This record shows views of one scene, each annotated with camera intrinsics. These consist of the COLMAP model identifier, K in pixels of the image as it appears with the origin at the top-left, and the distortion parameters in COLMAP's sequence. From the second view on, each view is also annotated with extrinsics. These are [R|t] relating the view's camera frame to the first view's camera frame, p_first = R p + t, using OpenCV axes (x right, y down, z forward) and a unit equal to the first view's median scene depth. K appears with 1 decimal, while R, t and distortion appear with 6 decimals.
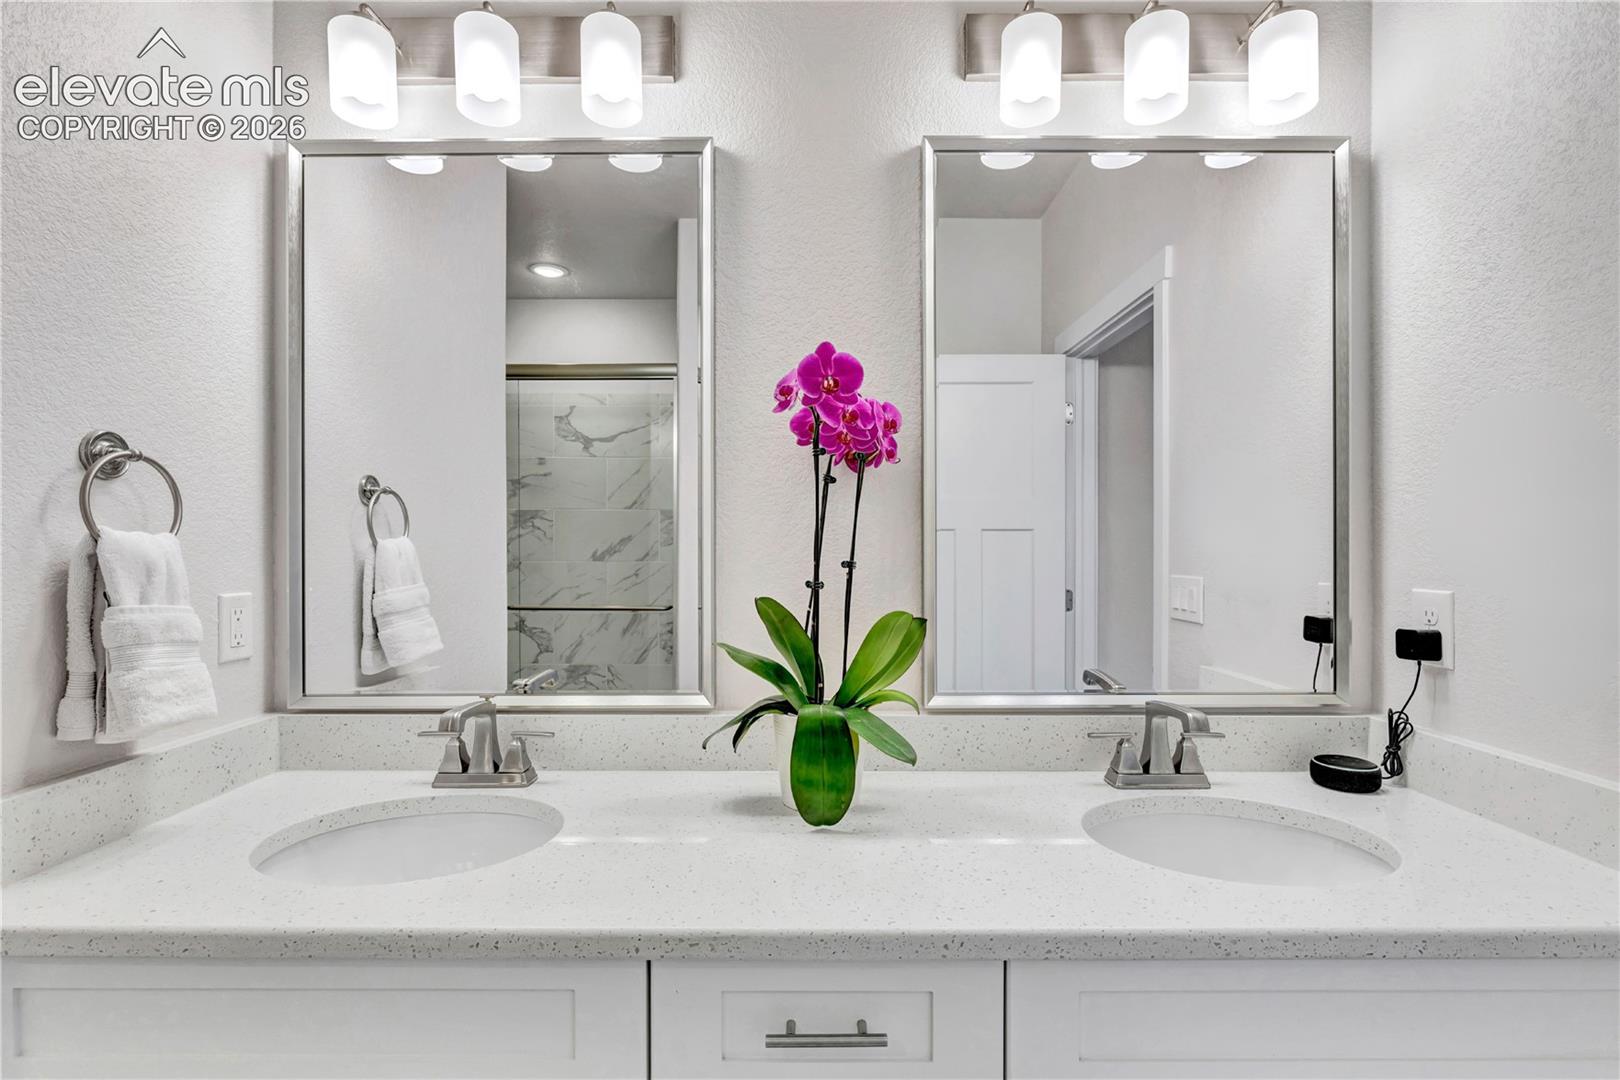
lens RADIAL K [[746.7, 0, 807.9], [0, 746.7, 547.7], [0, 0, 1]] dist [0.001656, -0.001185]
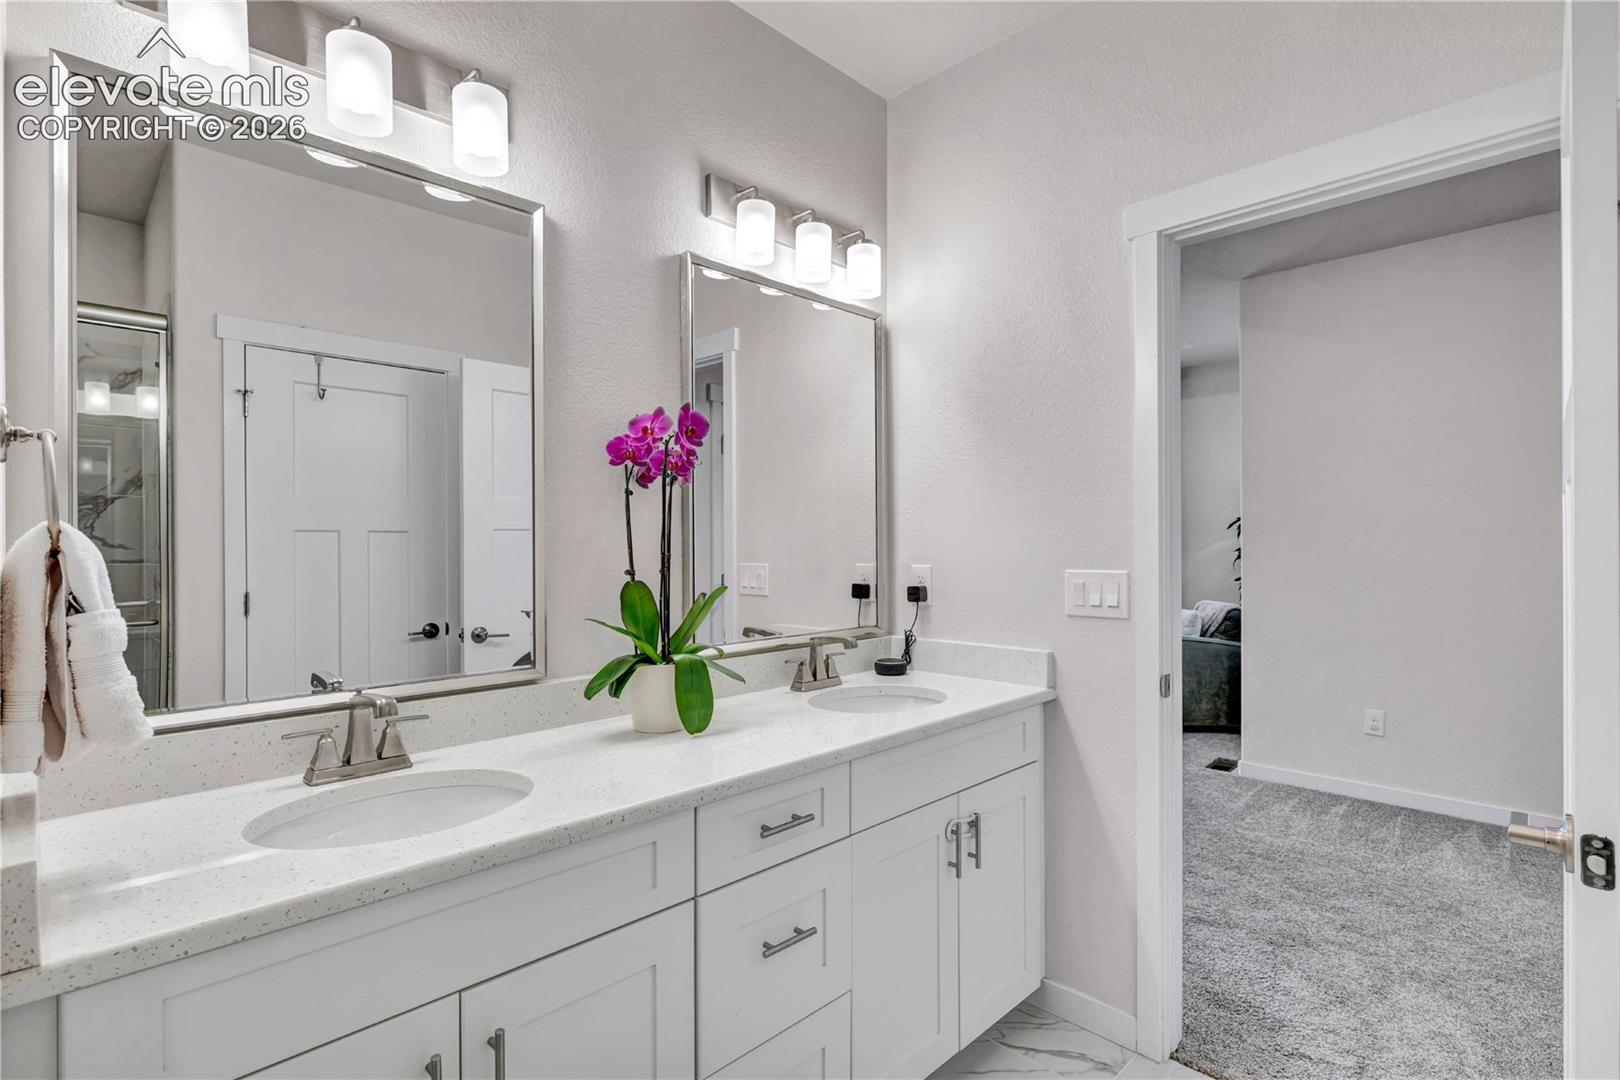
lens RADIAL K [[772.4, 0, 810.0], [0, 772.4, 540.0], [0, 0, 1]] dist [0.002491, -0.000100]
pose [[0.708454, 0.000325, 0.705757, -0.757567], [0.002980, 0.999990, -0.003452, -0.002565], [-0.705751, 0.004549, 0.708445, -0.202890]]
